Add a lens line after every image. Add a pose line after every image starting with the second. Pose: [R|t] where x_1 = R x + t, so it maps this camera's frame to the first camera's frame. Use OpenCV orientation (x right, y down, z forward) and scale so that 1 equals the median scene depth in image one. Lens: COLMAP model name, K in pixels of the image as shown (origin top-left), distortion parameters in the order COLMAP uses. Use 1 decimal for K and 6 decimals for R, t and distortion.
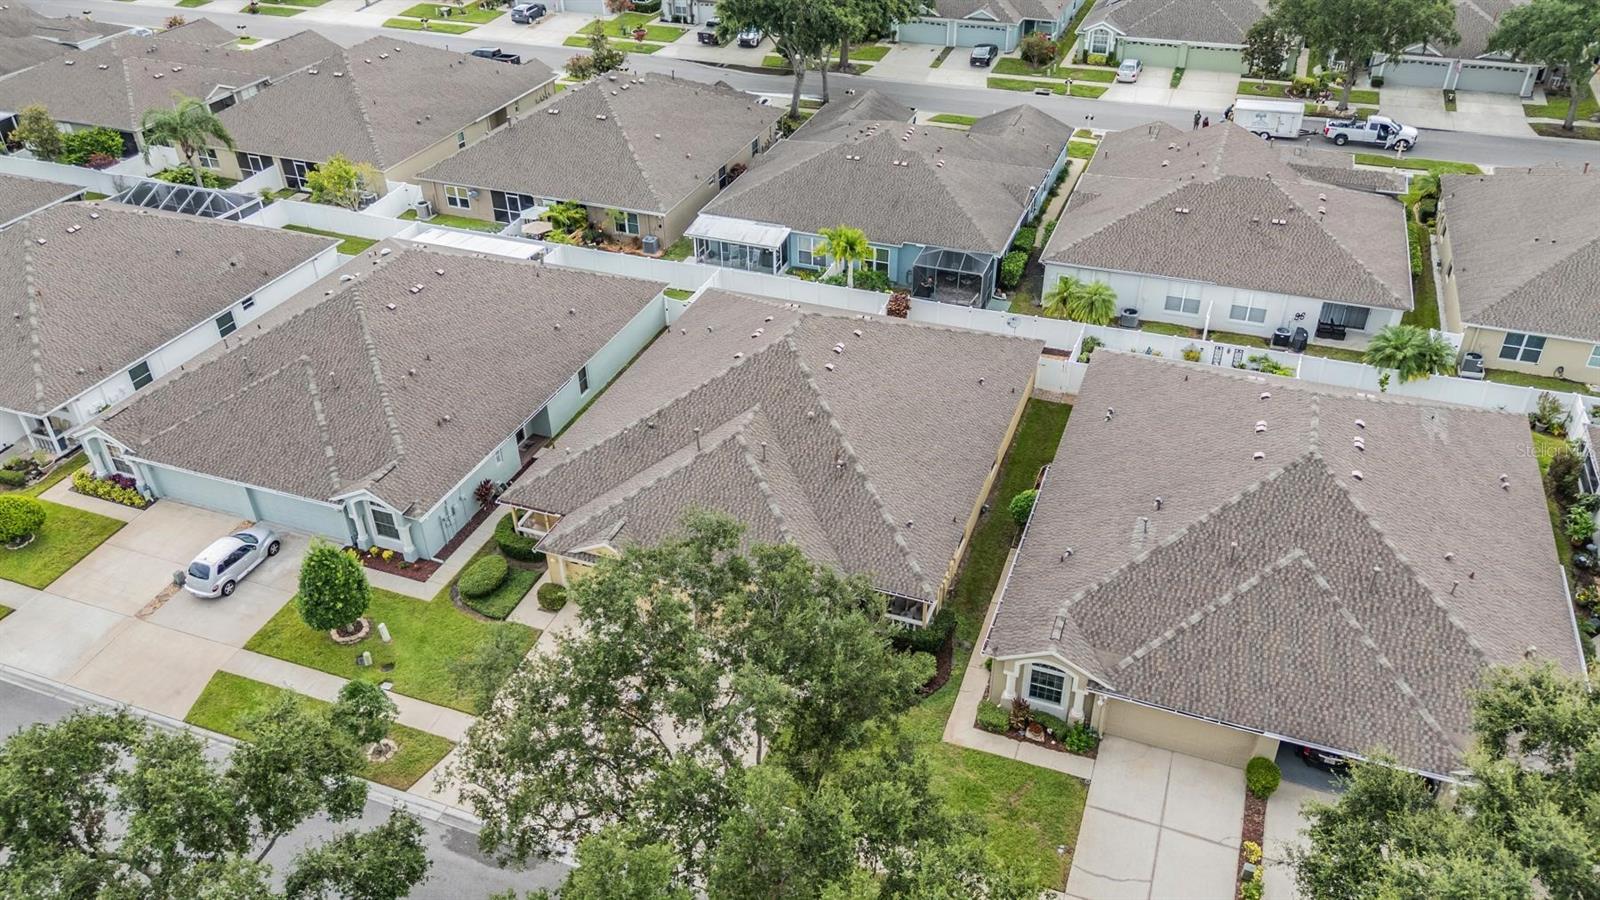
lens RADIAL K [[1189.3, 0, 802.8], [0, 1189.3, 456.6], [0, 0, 1]] dist [0.102755, -0.113324]
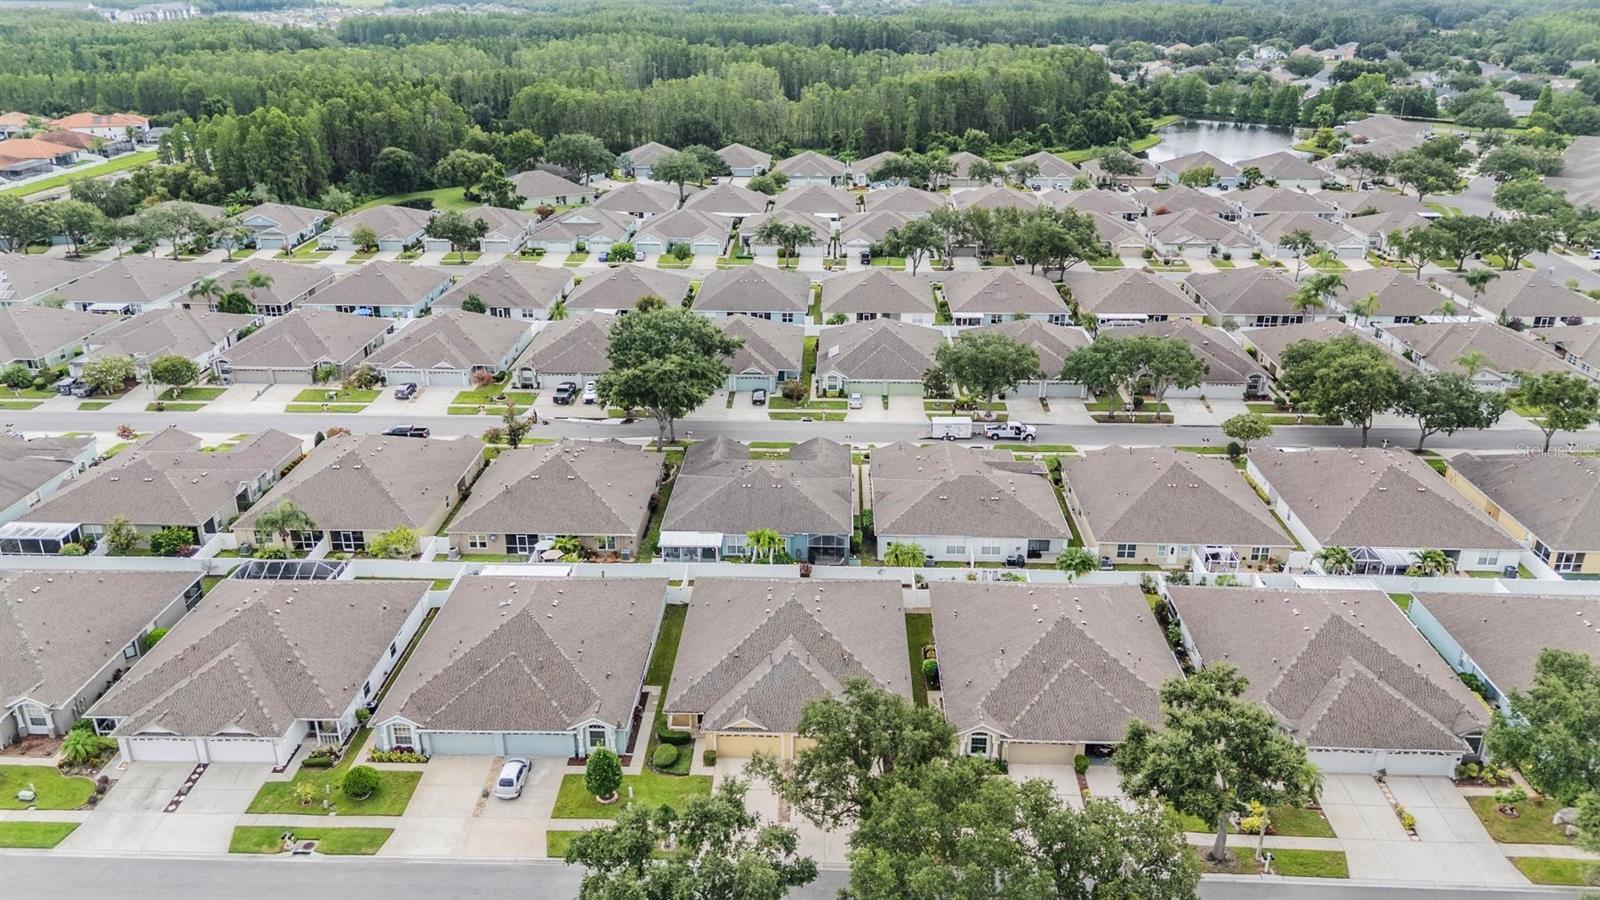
lens RADIAL K [[1189.3, 0, 802.8], [0, 1189.3, 456.6], [0, 0, 1]] dist [0.102755, -0.113324]
pose [[0.945763, -0.108967, 0.306036, -0.389543], [0.169445, 0.969232, -0.178542, 0.014983], [-0.277165, 0.220714, 0.935128, -0.567074]]
